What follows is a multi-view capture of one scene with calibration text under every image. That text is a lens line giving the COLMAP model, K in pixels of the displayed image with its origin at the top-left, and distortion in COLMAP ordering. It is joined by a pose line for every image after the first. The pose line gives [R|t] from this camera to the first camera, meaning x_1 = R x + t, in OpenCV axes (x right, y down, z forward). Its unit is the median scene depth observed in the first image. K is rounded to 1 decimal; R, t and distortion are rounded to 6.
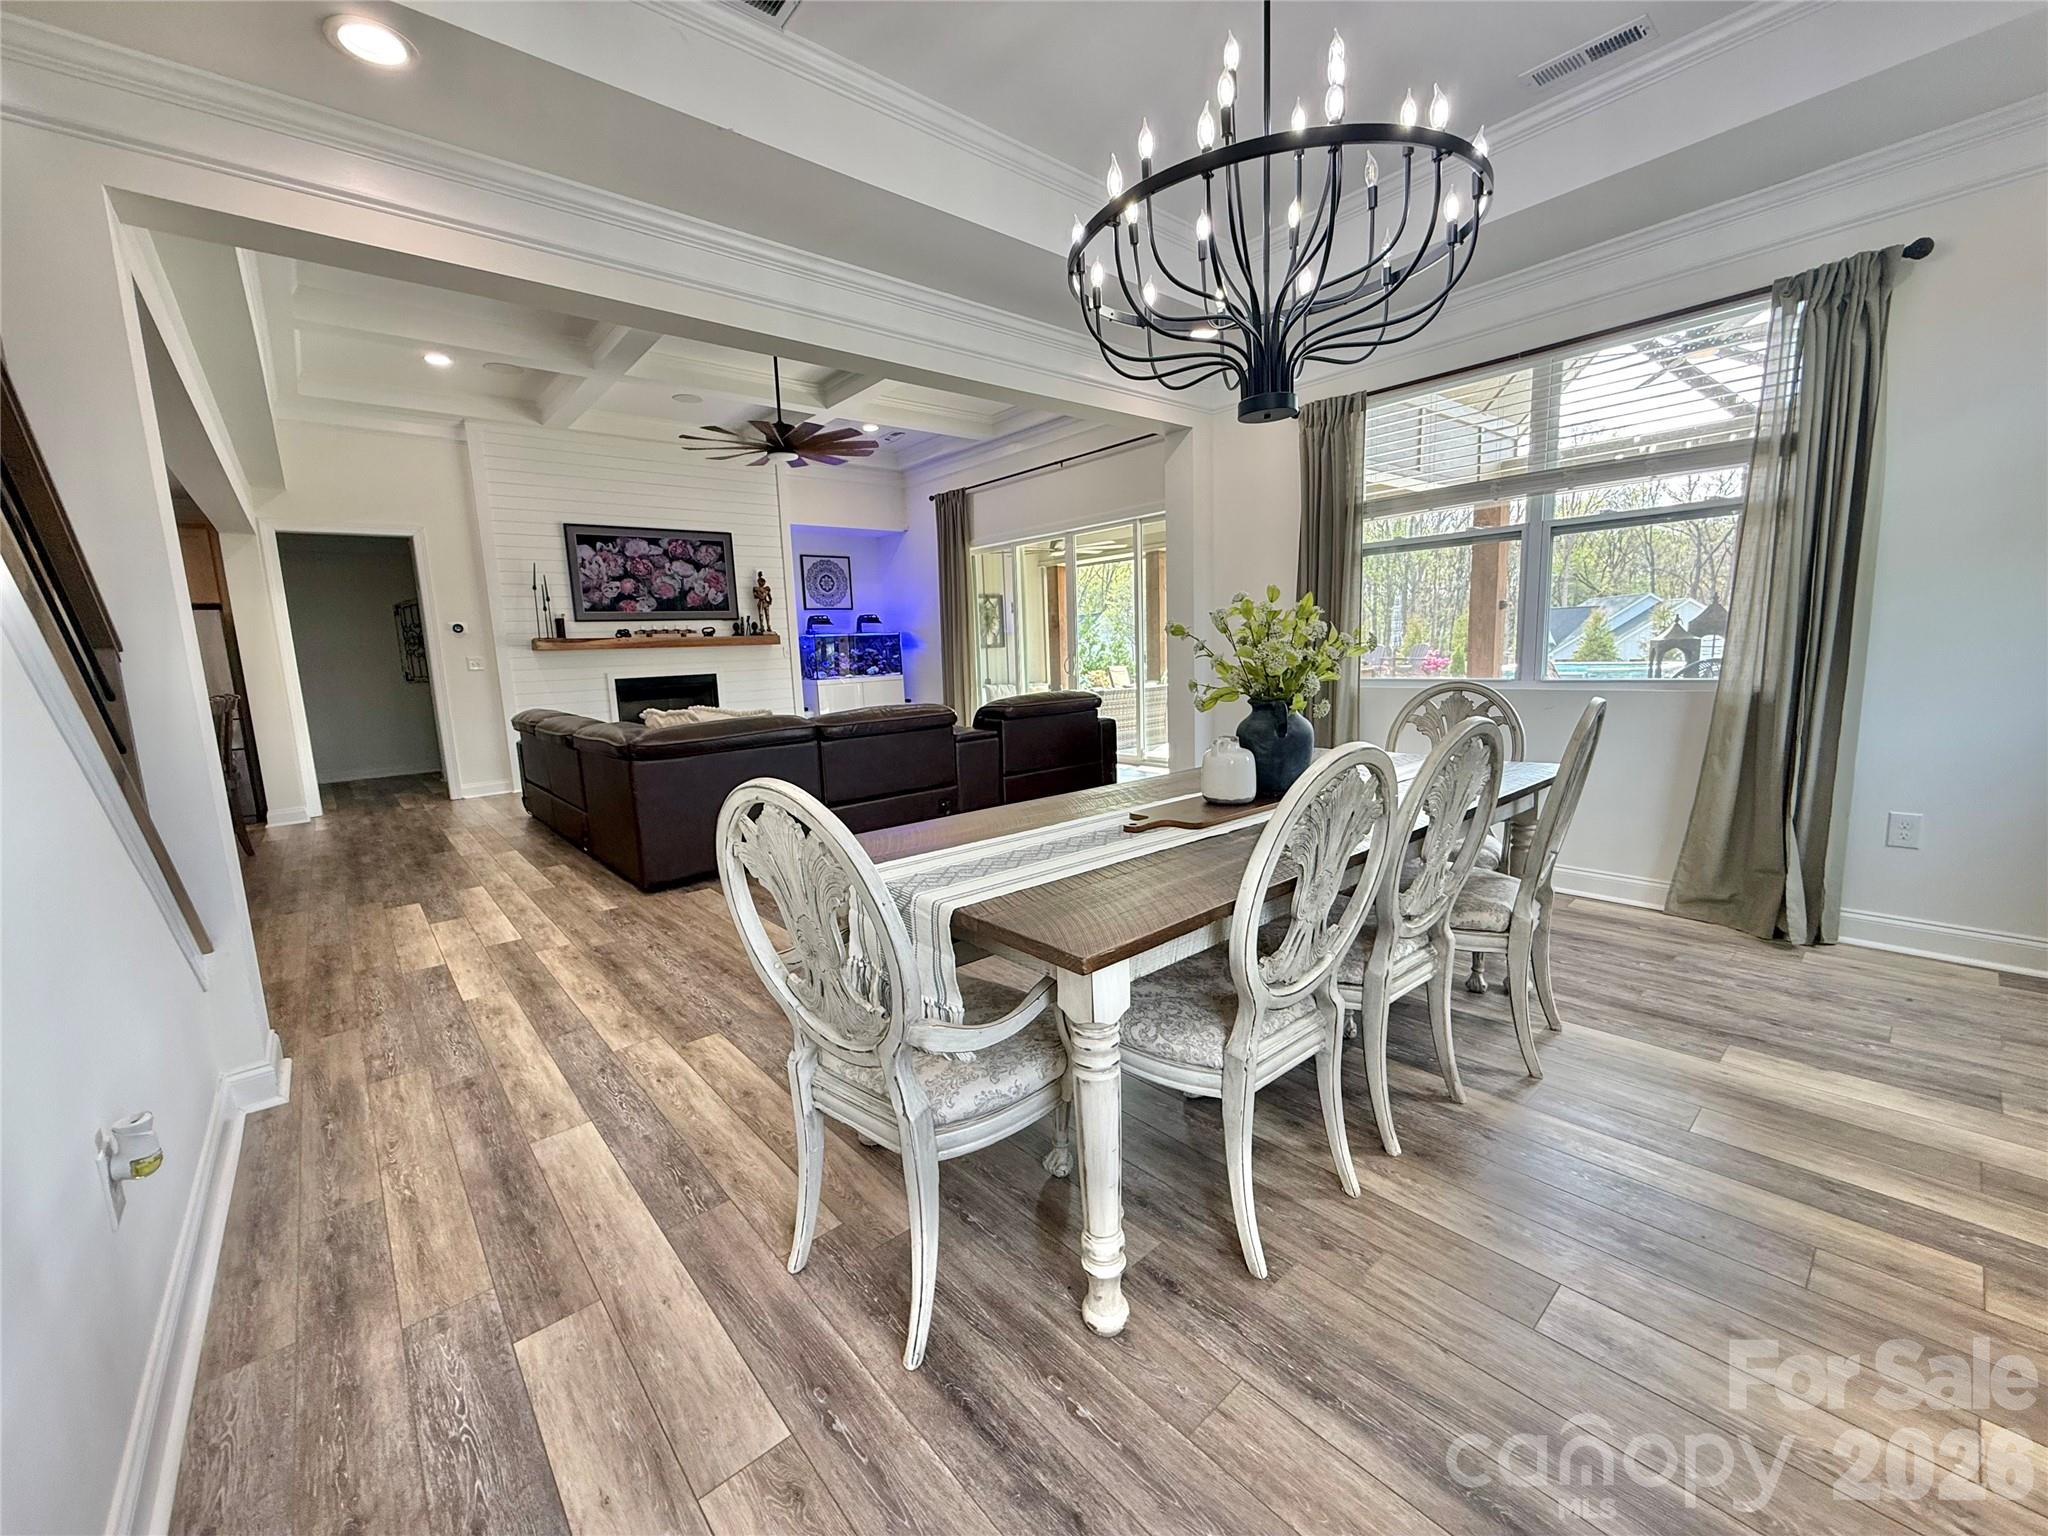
lens RADIAL K [[814.2, 0, 1017.2], [0, 814.2, 769.5], [0, 0, 1]] dist [-0.000940, 0.000154]
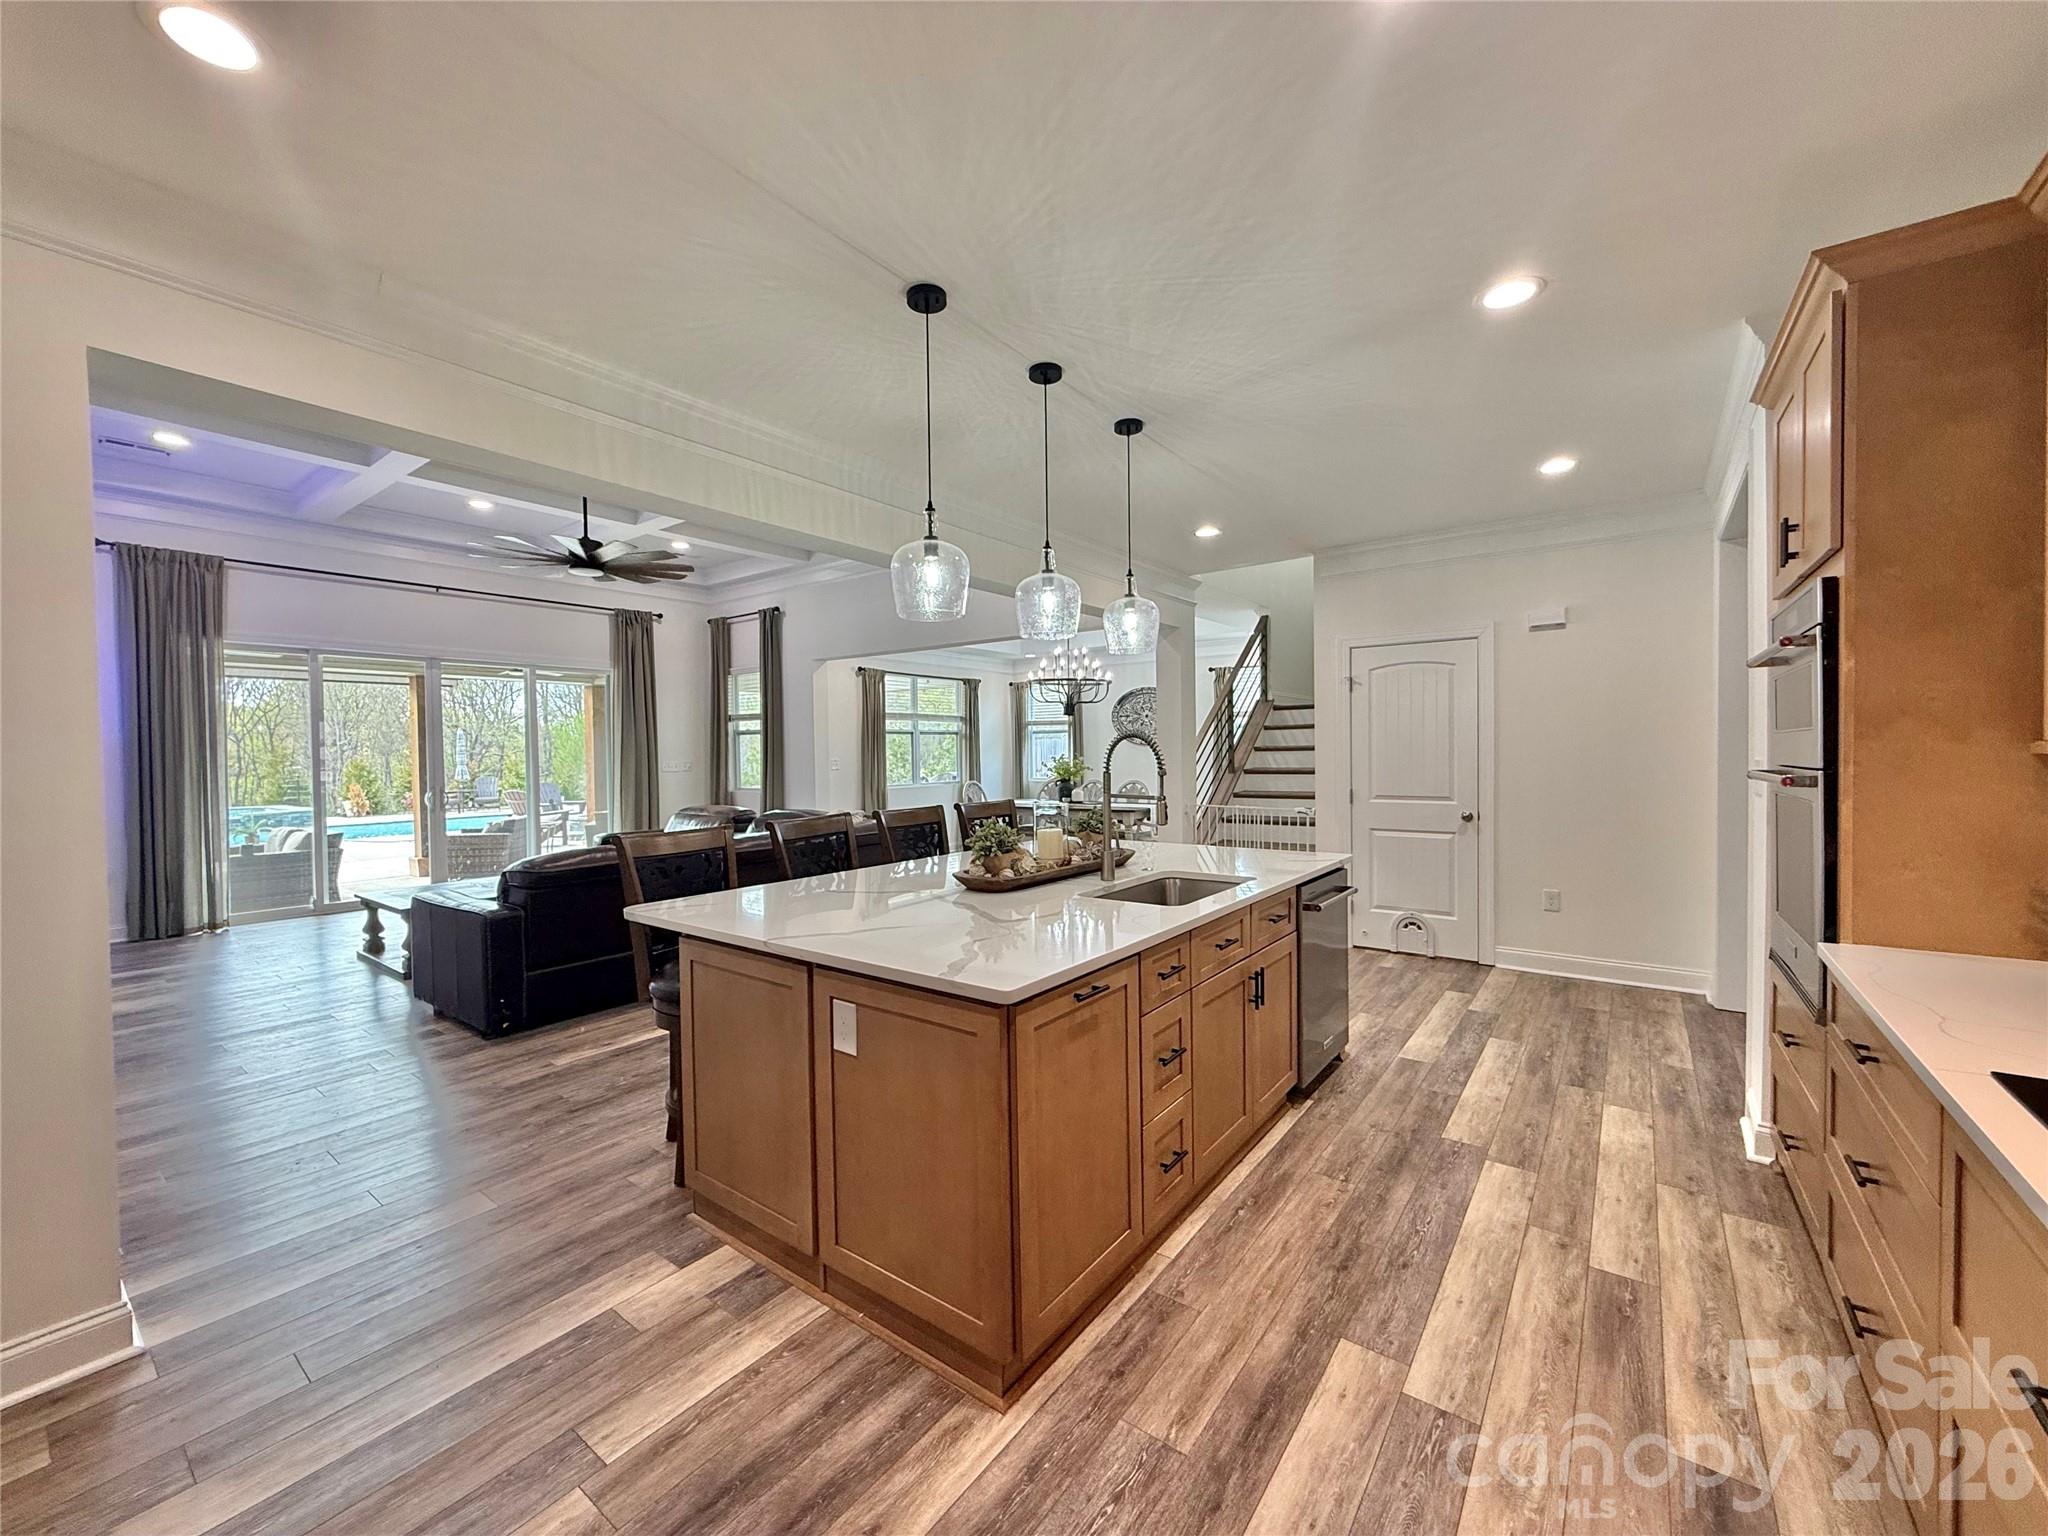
lens RADIAL K [[814.2, 0, 1017.2], [0, 814.2, 769.5], [0, 0, 1]] dist [-0.000940, 0.000154]
pose [[-0.215637, 0.019955, 0.976270, -1.064947], [0.166794, 0.985850, 0.016691, -0.070863], [-0.962123, 0.166435, -0.215914, 0.610165]]
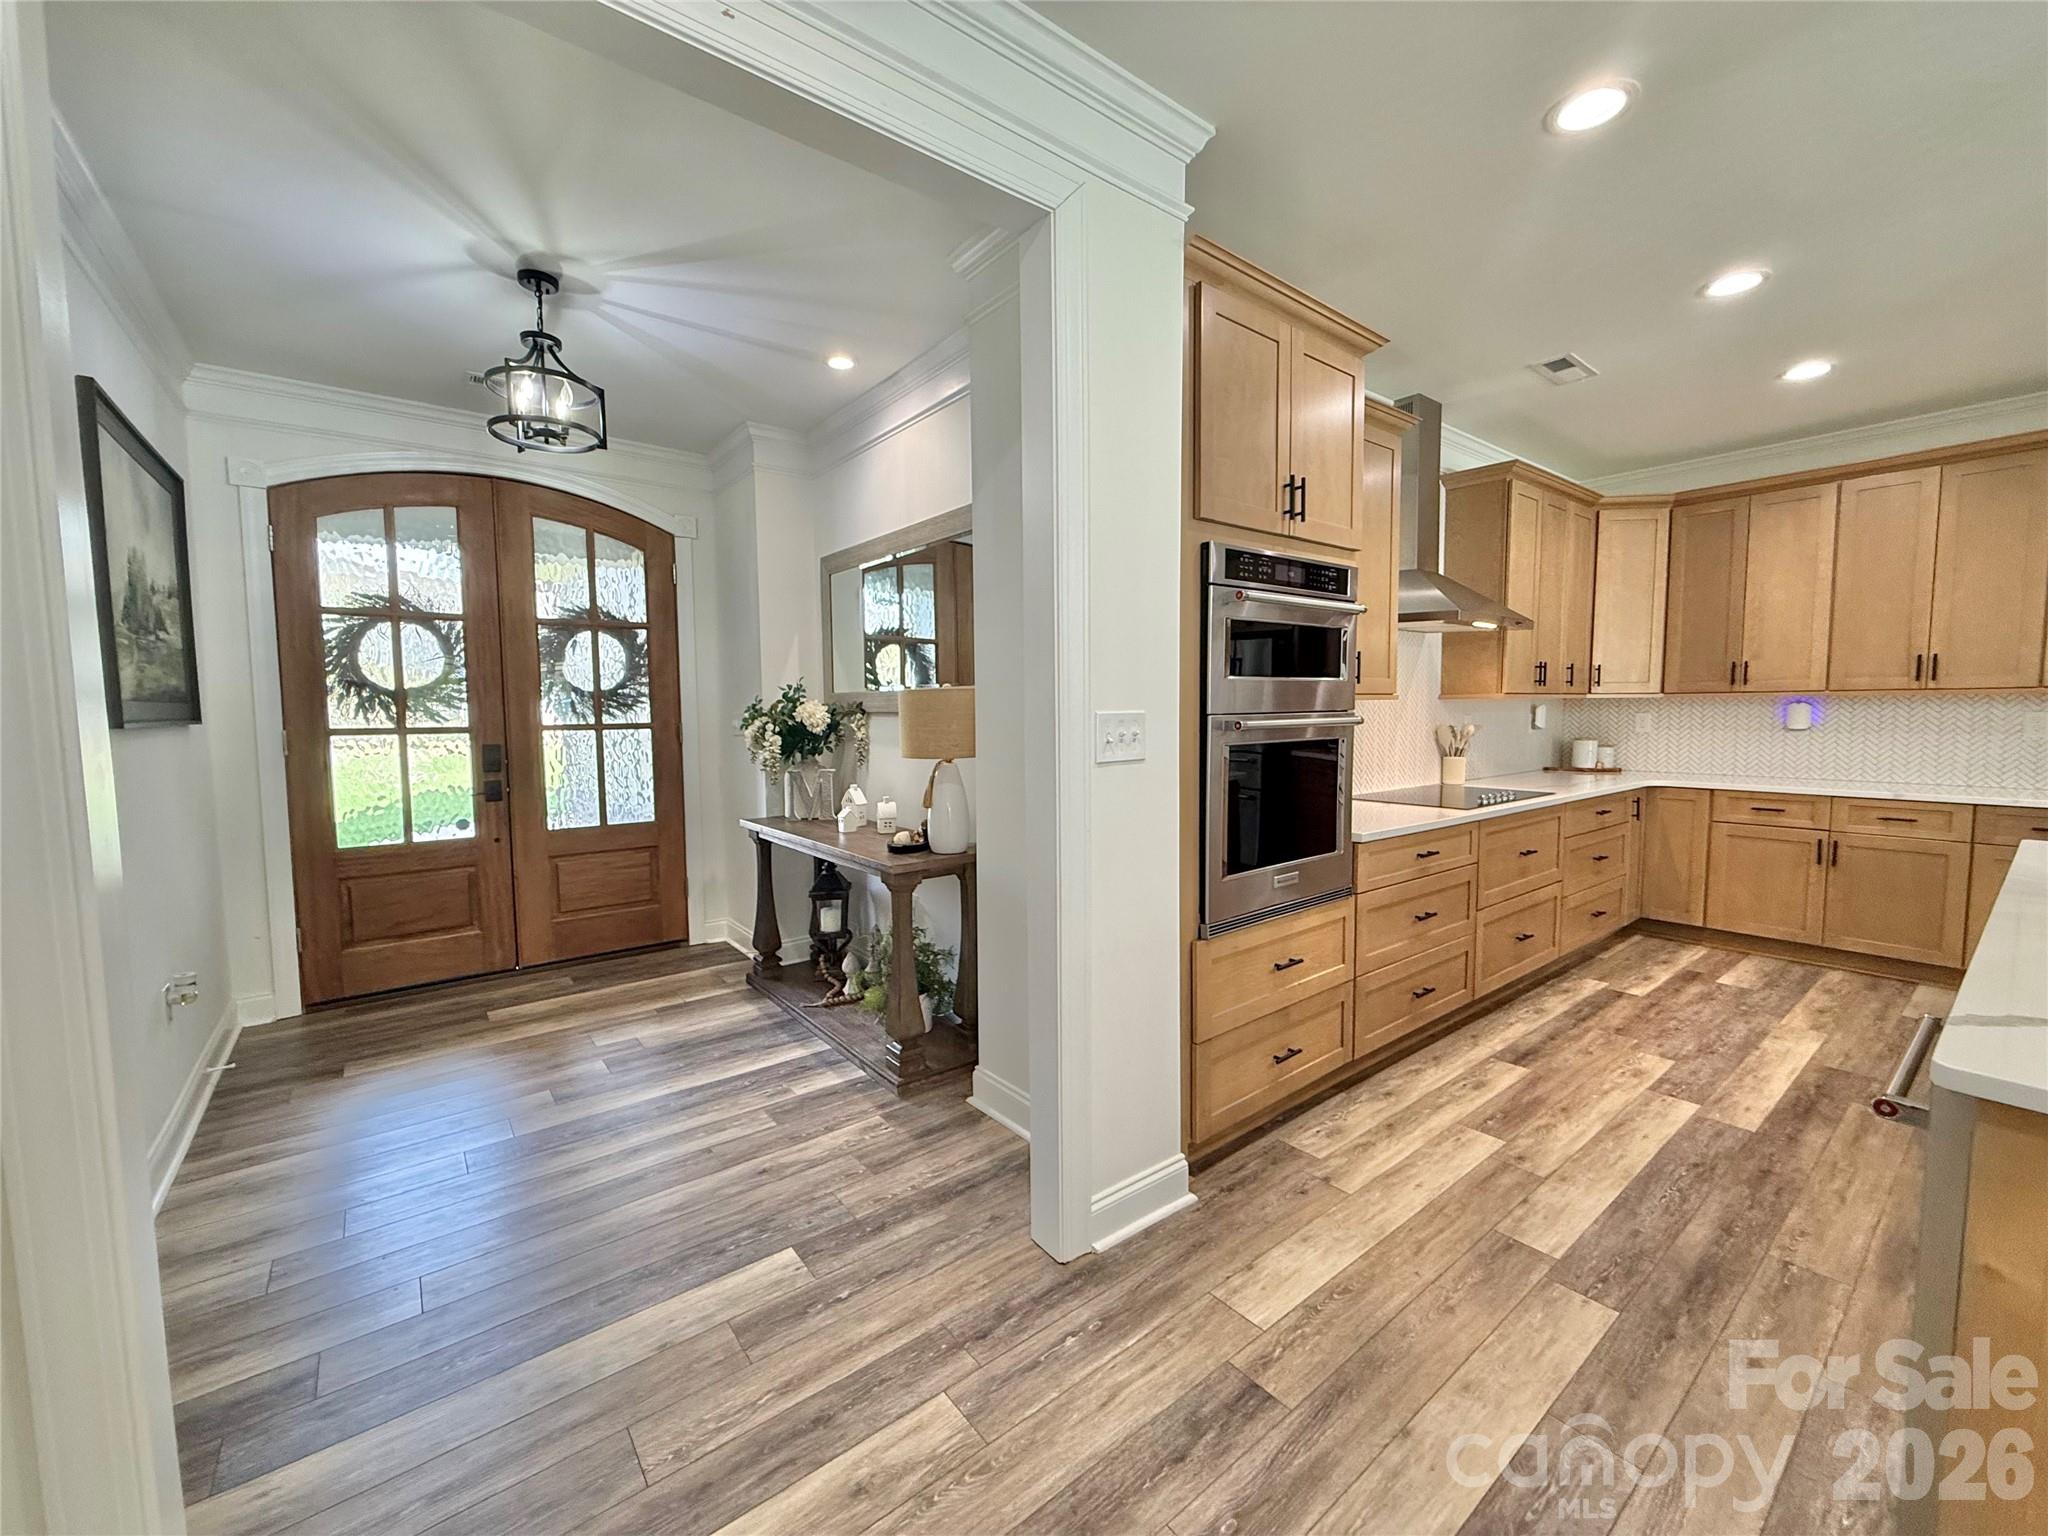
lens RADIAL K [[814.2, 0, 1017.2], [0, 814.2, 769.5], [0, 0, 1]] dist [-0.000940, 0.000154]
pose [[-0.045899, 0.113565, -0.992470, -0.536864], [-0.136404, 0.983498, 0.118847, -0.023588], [0.989589, 0.140832, -0.029651, 0.199689]]
